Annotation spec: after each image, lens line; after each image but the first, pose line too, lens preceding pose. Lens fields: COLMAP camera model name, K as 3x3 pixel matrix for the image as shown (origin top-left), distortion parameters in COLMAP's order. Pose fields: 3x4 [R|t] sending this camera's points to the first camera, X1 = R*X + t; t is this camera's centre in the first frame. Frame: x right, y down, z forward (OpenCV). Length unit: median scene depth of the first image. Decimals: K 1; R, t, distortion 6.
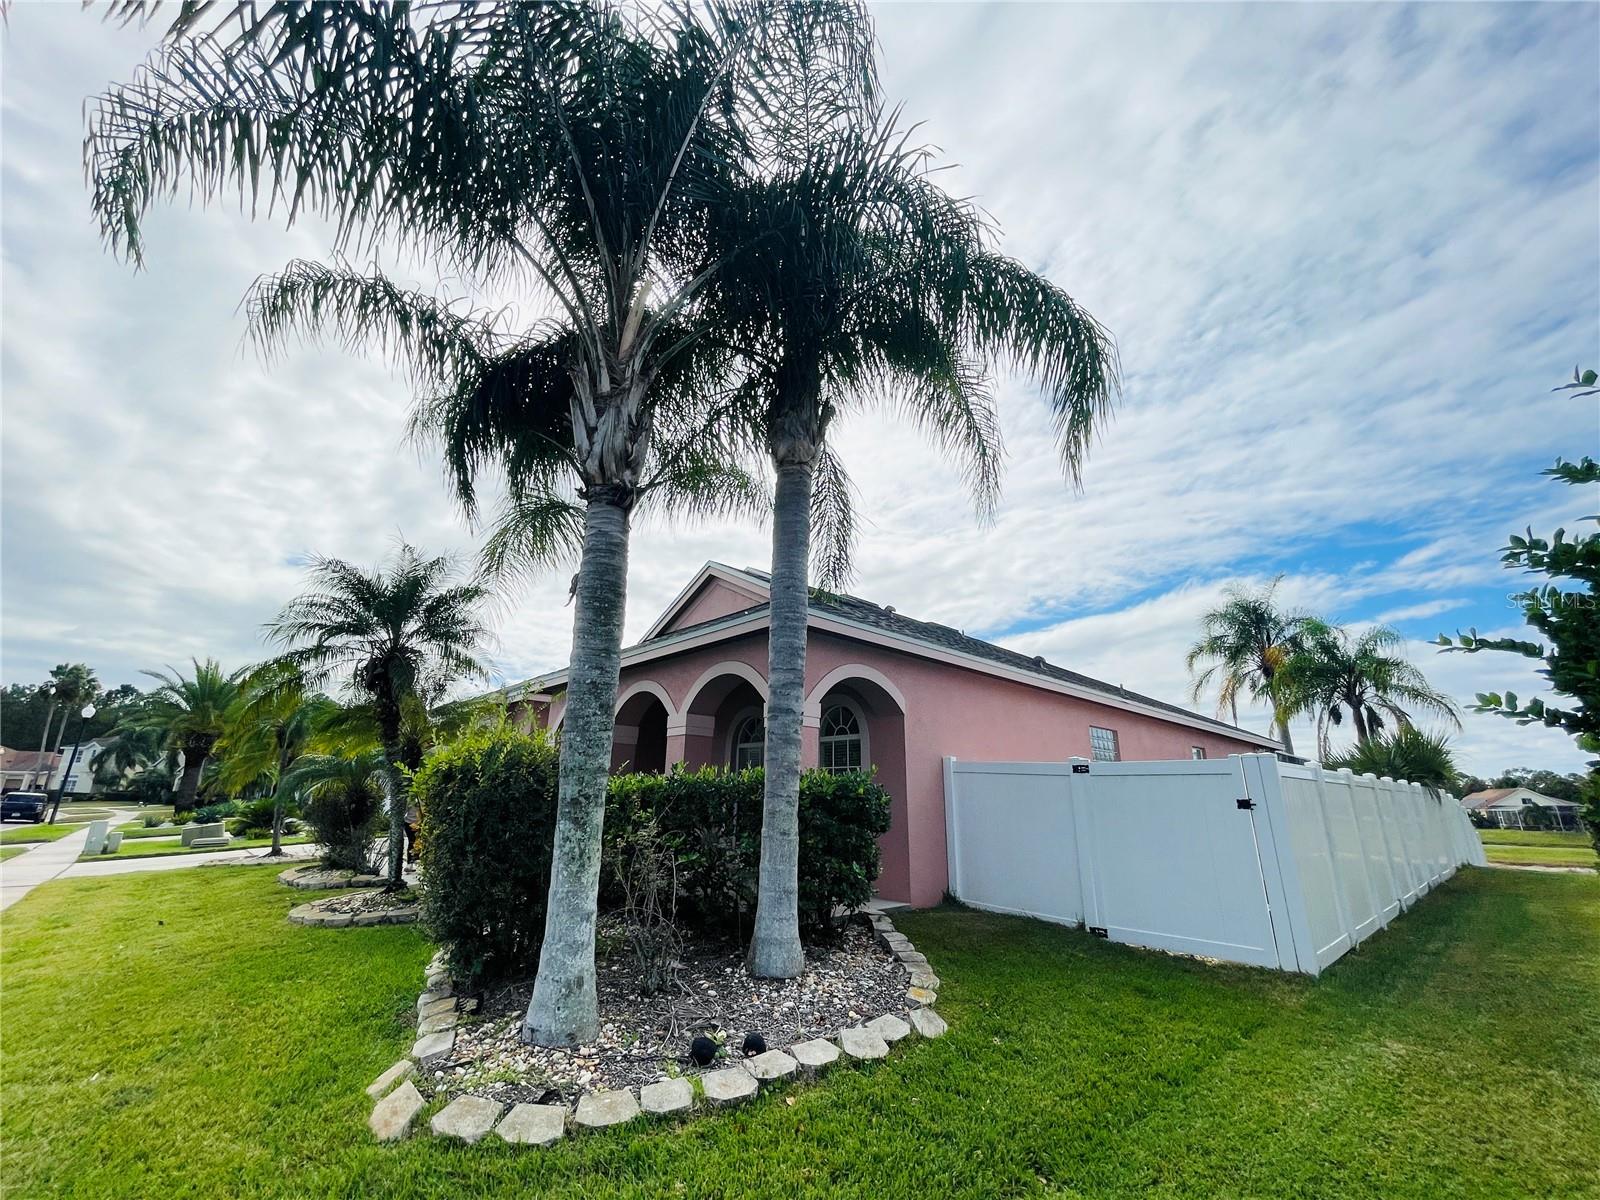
lens RADIAL K [[648.8, 0, 814.3], [0, 648.8, 605.1], [0, 0, 1]] dist [-0.006611, 0.002474]
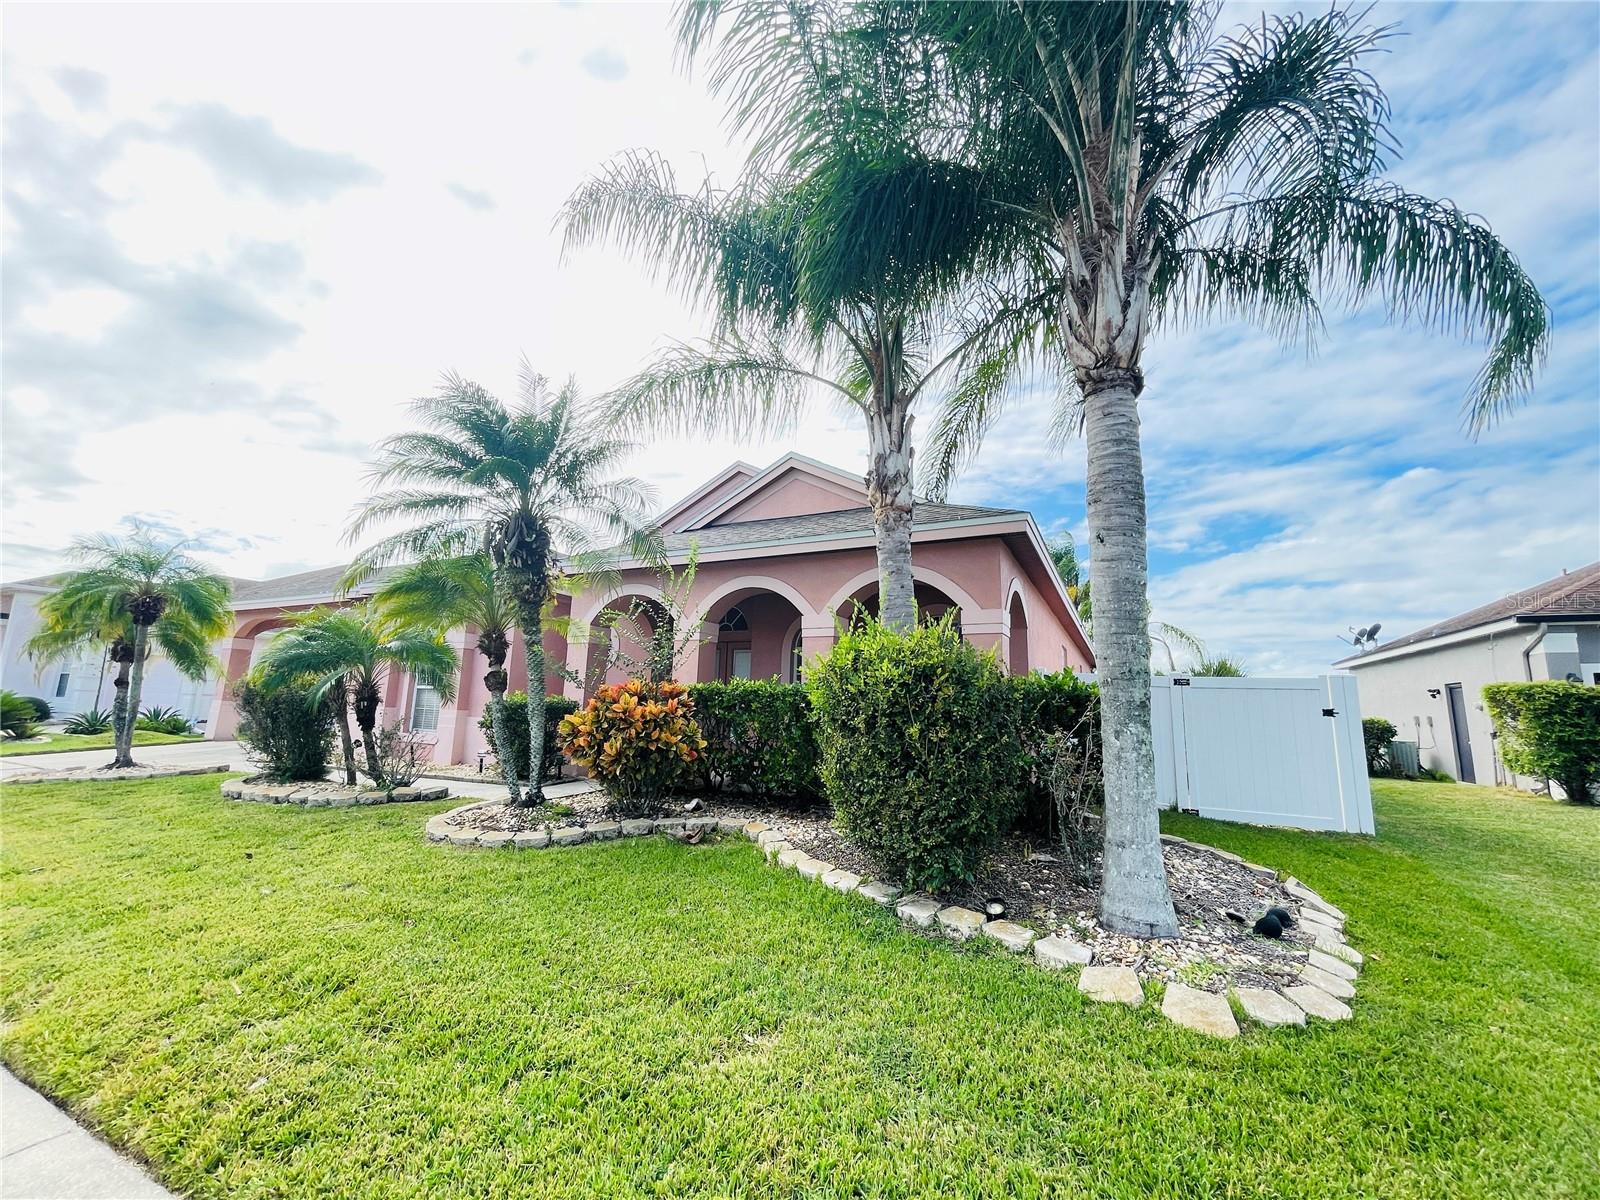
lens RADIAL K [[648.8, 0, 805.2], [0, 648.8, 610.8], [0, 0, 1]] dist [-0.006611, 0.002474]
pose [[0.938697, 0.061046, 0.339294, -0.586520], [-0.111864, 0.984879, 0.132286, 0.043872], [-0.326088, -0.162131, 0.931332, 0.140090]]
